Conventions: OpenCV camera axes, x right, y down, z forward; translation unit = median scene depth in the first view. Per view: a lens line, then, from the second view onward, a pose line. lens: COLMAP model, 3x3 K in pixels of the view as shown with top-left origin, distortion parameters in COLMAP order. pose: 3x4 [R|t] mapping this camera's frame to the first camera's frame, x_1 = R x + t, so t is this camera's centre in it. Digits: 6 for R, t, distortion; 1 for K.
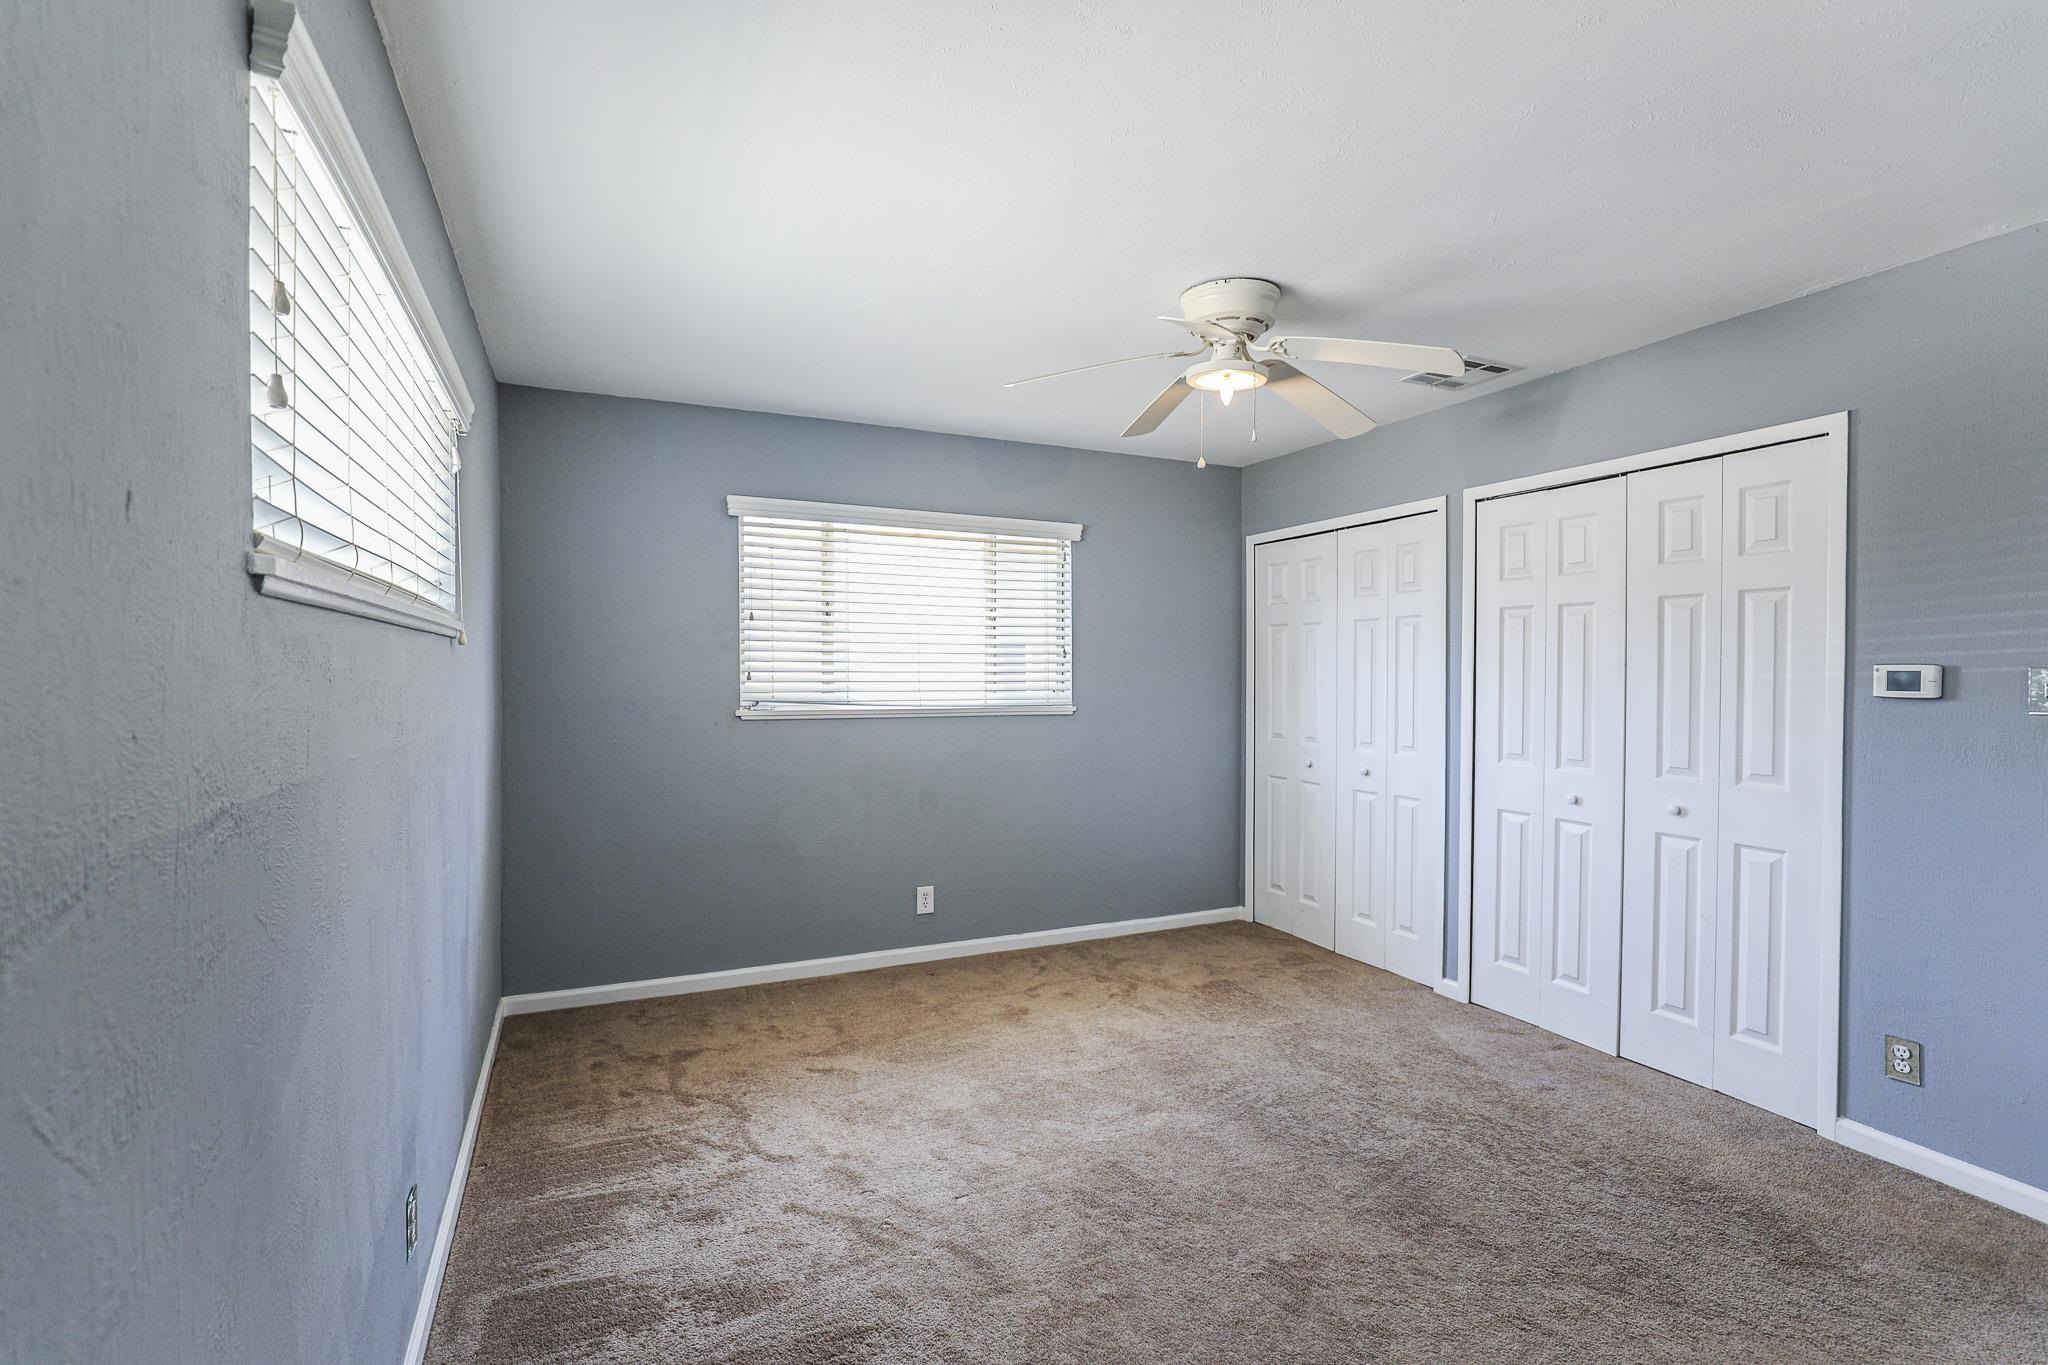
lens RADIAL K [[936.6, 0, 1024.0], [0, 936.6, 682.5], [0, 0, 1]] dist [-0.018958, 0.000103]
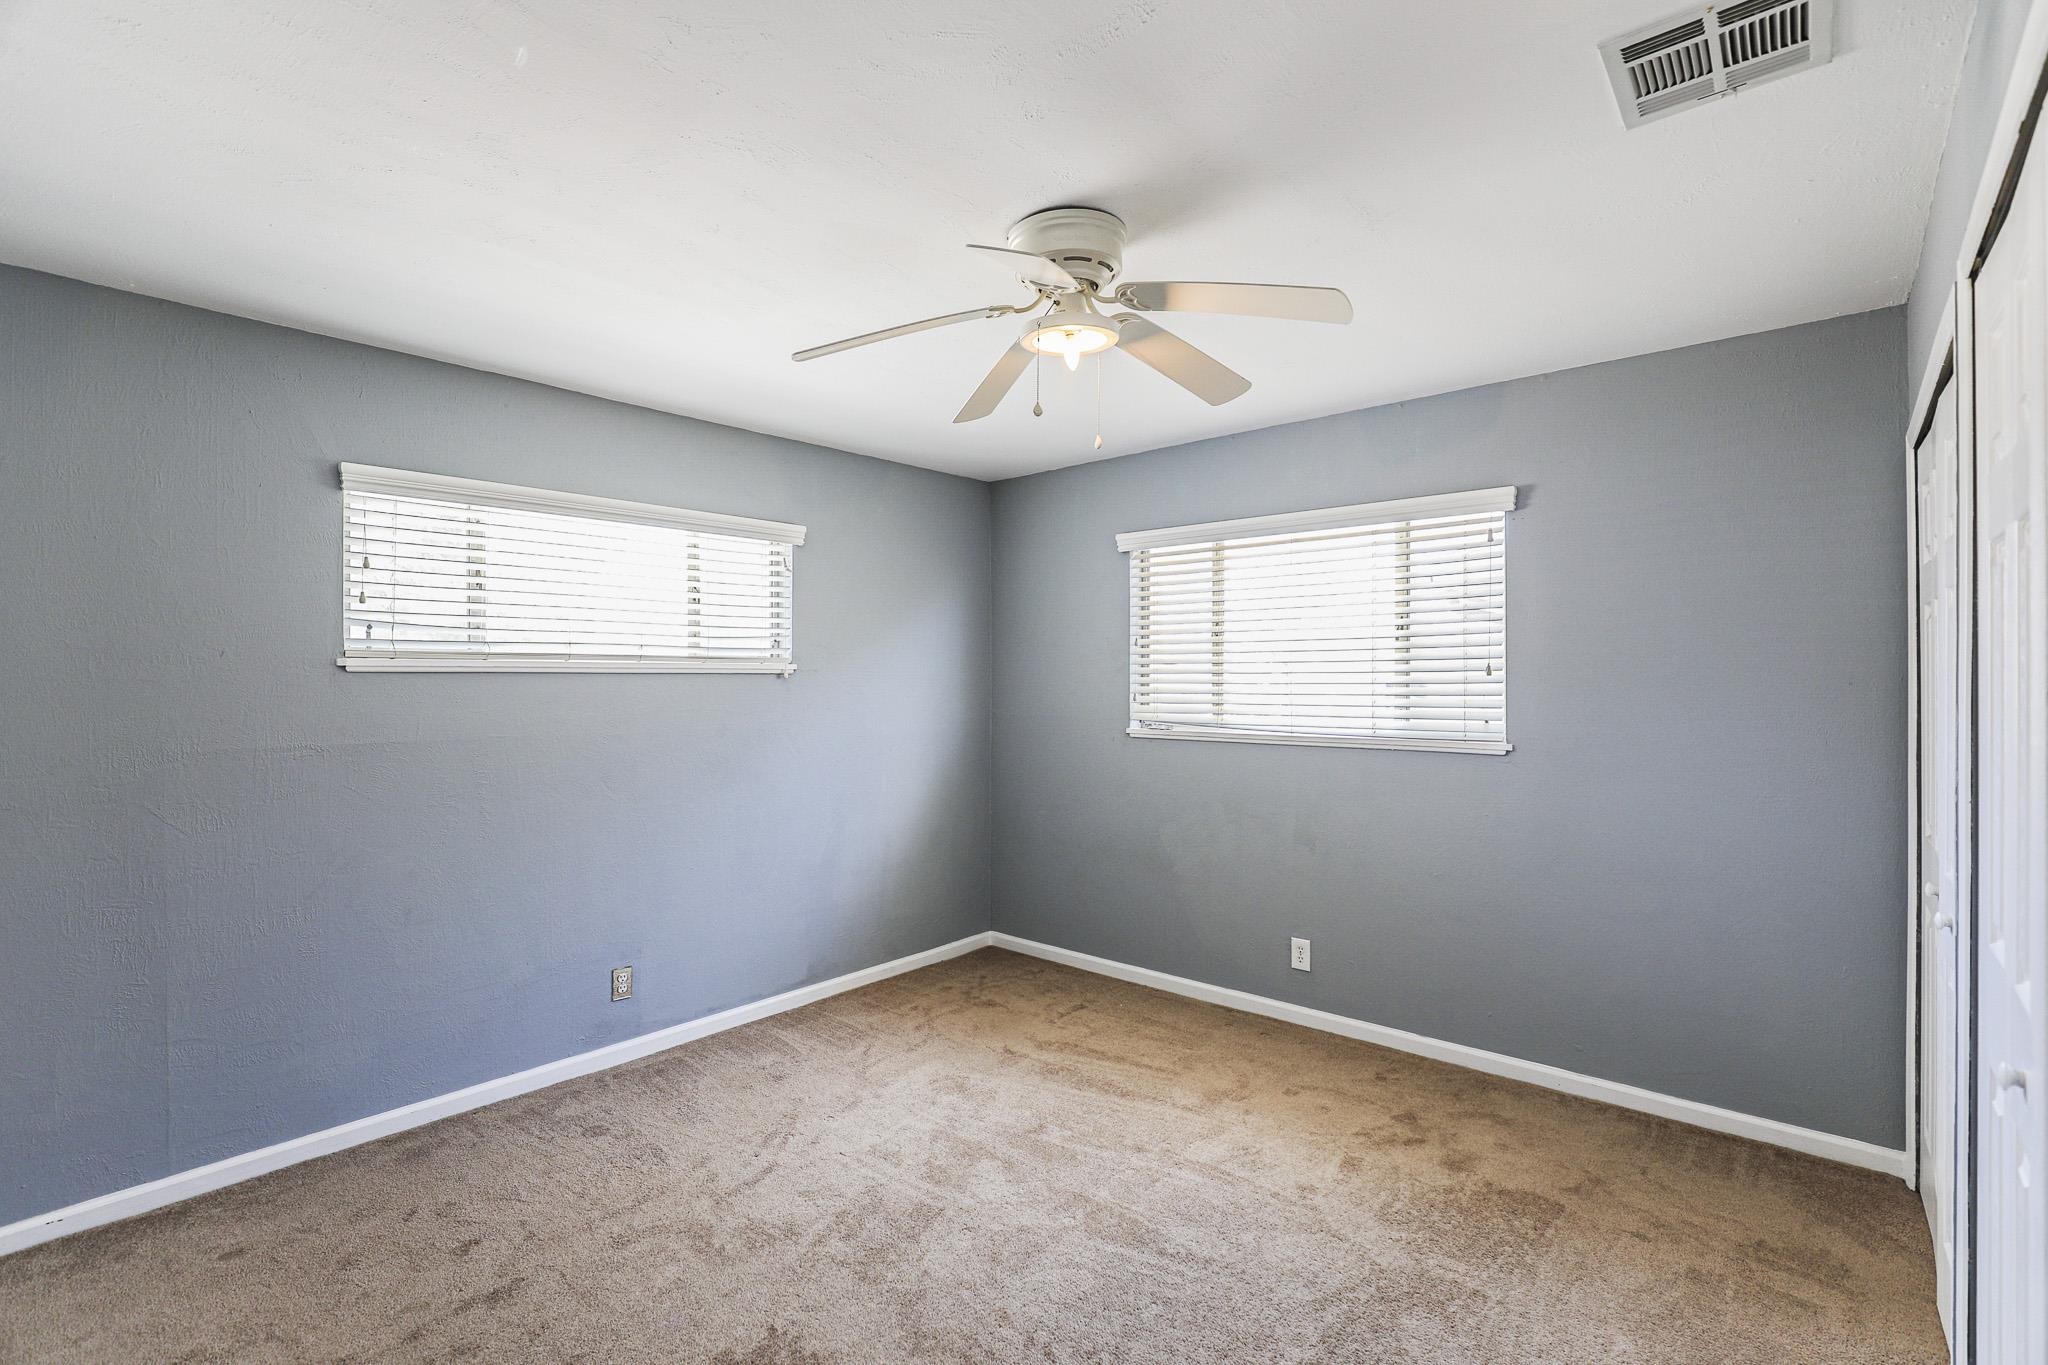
lens RADIAL K [[951.3, 0, 1024.0], [0, 951.3, 682.5], [0, 0, 1]] dist [-0.005298, -0.000763]
pose [[0.395467, 0.000854, -0.918480, 0.685187], [-0.007162, 0.999972, -0.002154, -0.020961], [0.918452, 0.007430, 0.395462, 0.455114]]
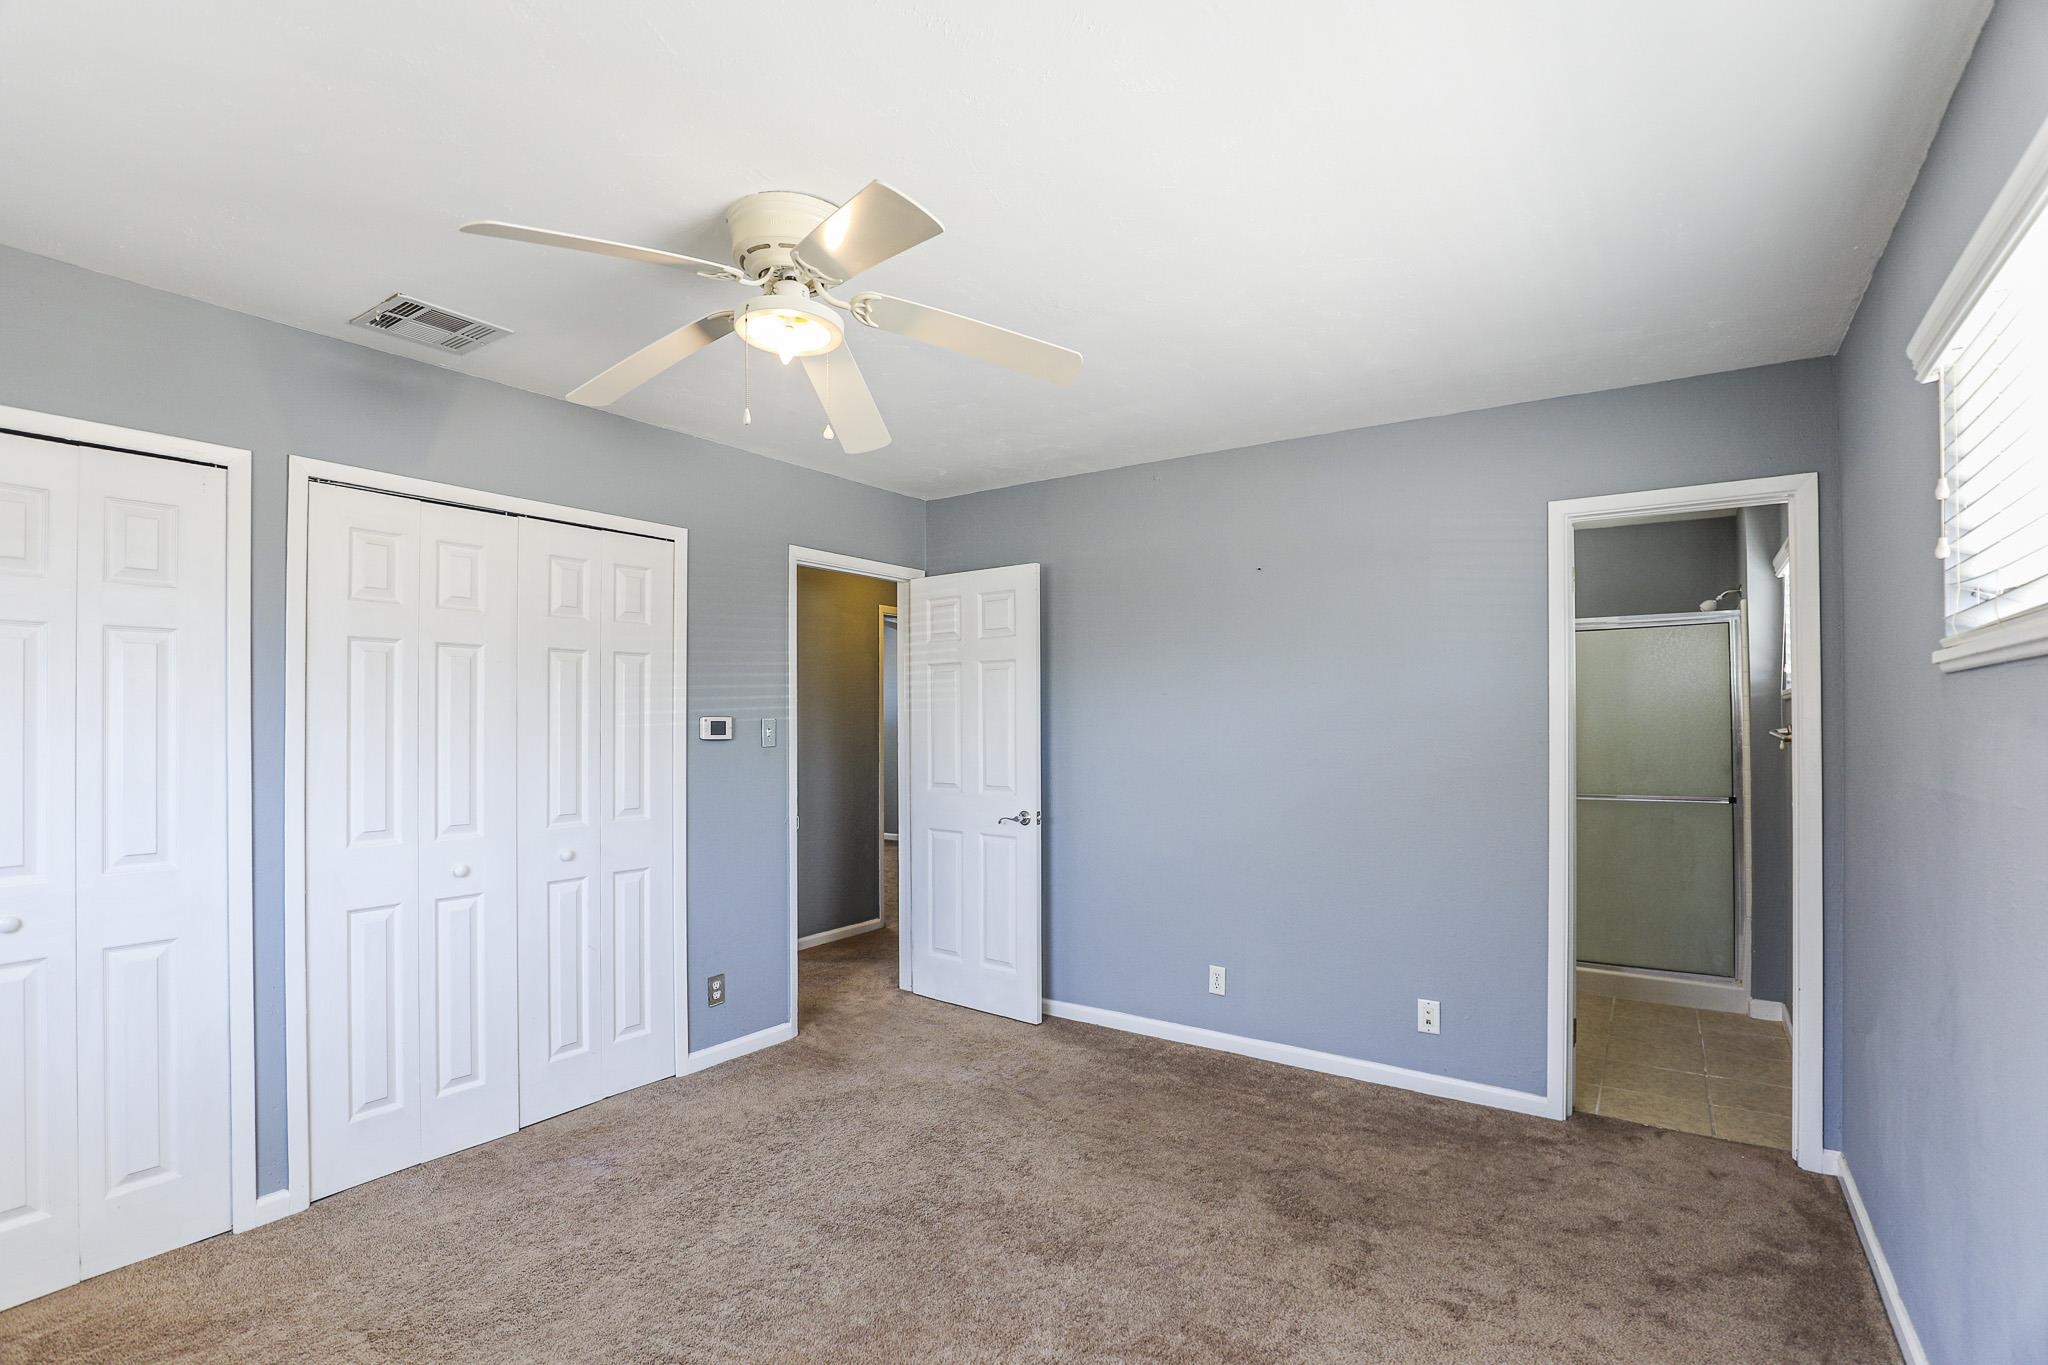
lens RADIAL K [[934.5, 0, 1022.5], [0, 934.5, 708.3], [0, 0, 1]] dist [-0.041972, -0.000321]
pose [[-0.508310, 0.015032, 0.861043, -0.360698], [0.015652, 0.999844, -0.008215, -0.008259], [-0.861032, 0.009301, -0.508466, 0.868182]]
